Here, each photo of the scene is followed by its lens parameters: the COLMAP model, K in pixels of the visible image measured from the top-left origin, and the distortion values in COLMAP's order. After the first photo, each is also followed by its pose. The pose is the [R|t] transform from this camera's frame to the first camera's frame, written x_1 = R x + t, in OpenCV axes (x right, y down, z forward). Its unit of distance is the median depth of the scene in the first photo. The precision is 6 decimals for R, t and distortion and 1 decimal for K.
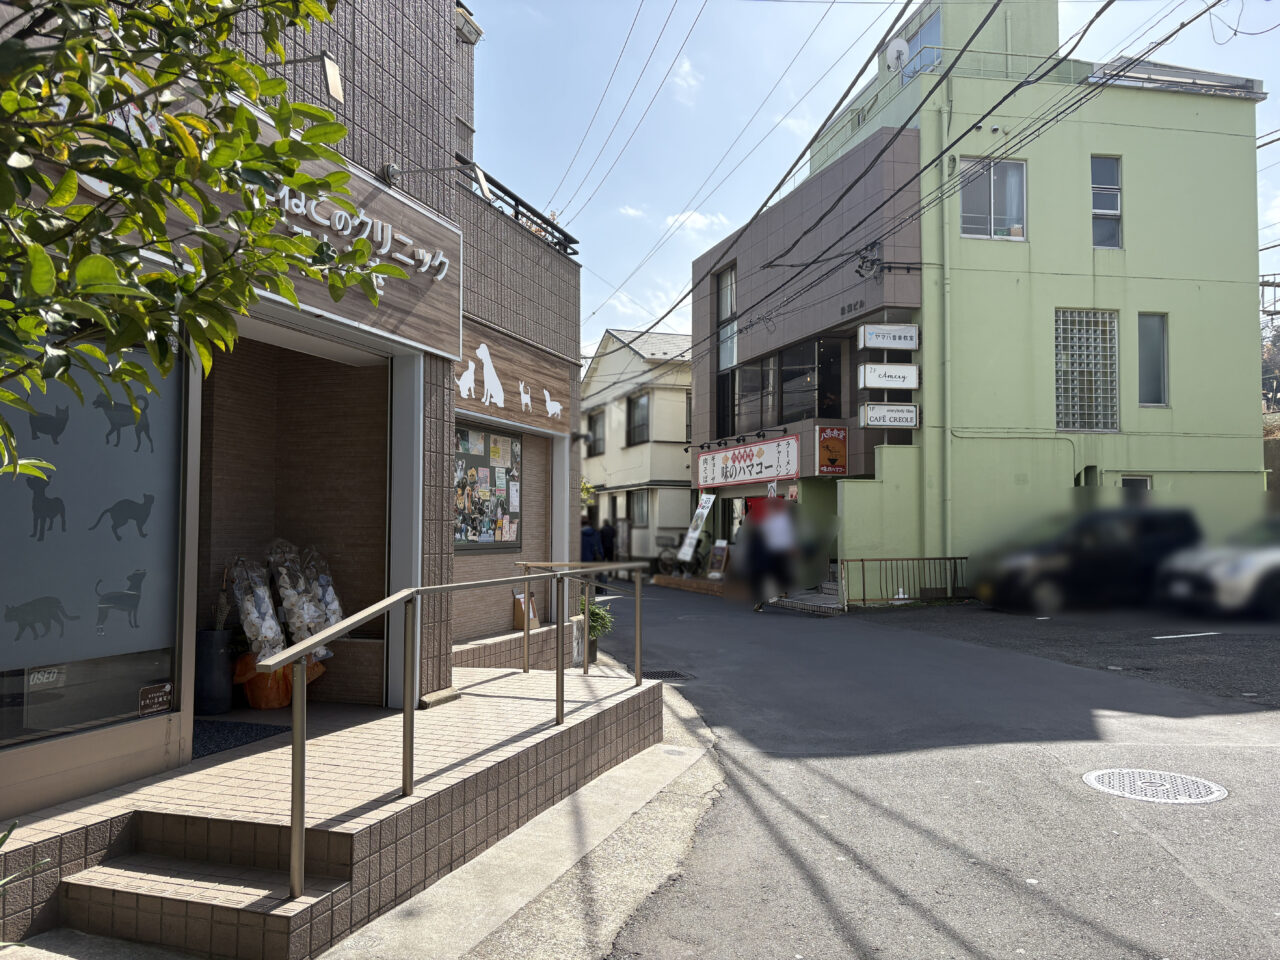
lens RADIAL K [[960.6, 0, 629.6], [0, 960.6, 489.3], [0, 0, 1]] dist [0.034036, -0.035713]
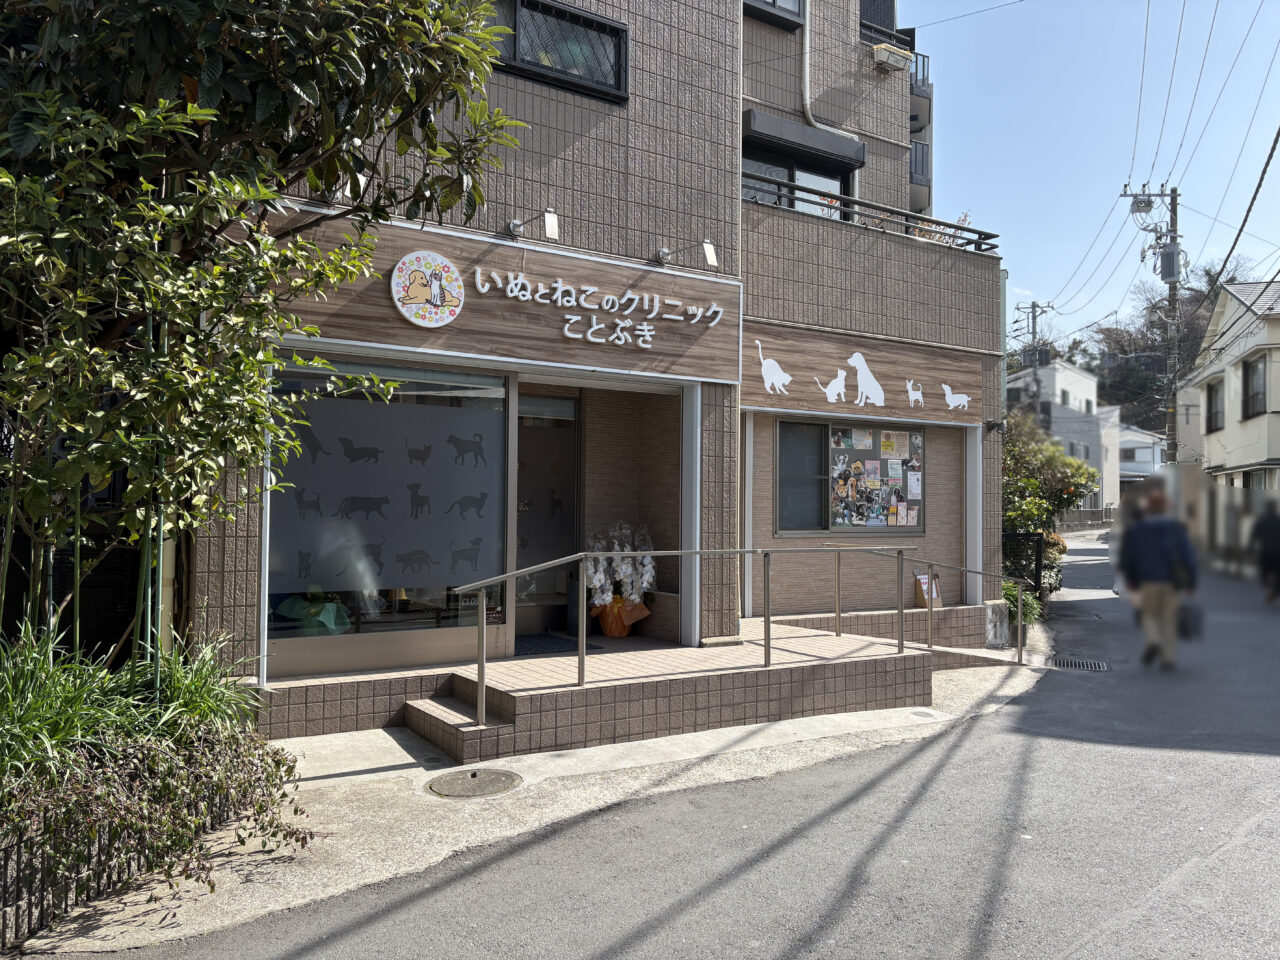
lens RADIAL K [[960.6, 0, 630.0], [0, 960.6, 484.9], [0, 0, 1]] dist [0.034036, -0.035713]
pose [[0.785926, -0.008976, -0.618255, 0.526203], [0.017362, 0.999821, 0.007556, -0.011738], [0.618076, -0.016673, 0.785941, -0.106291]]
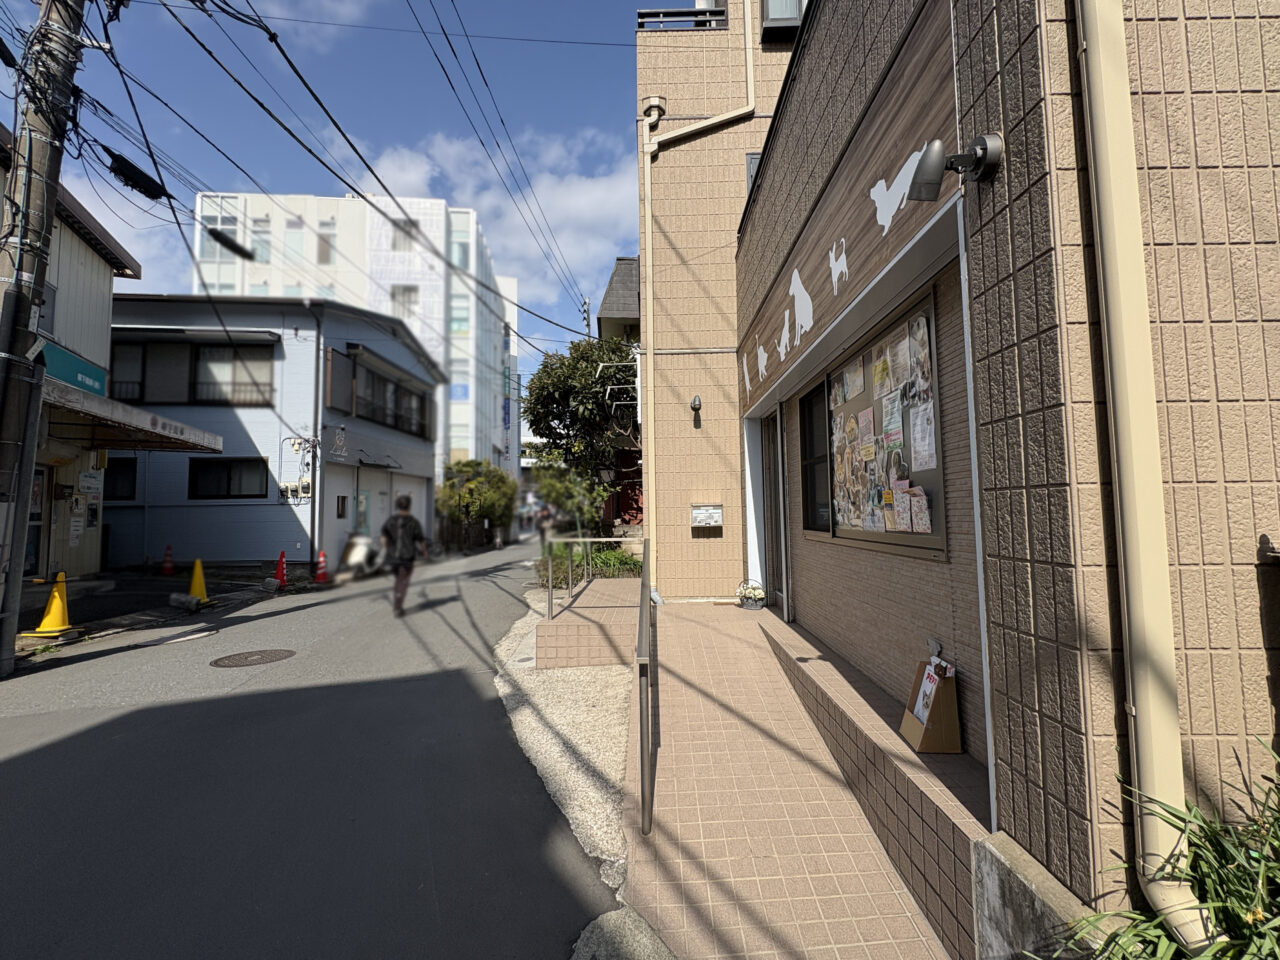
lens RADIAL K [[535.3, 0, 638.7], [0, 535.3, 475.5], [0, 0, 1]] dist [0.000468, 0.000061]
pose [[-0.950092, -0.013969, -0.311658, 0.155144], [0.021841, 0.993567, -0.111115, 0.089775], [0.311206, -0.112377, -0.943675, 2.077626]]
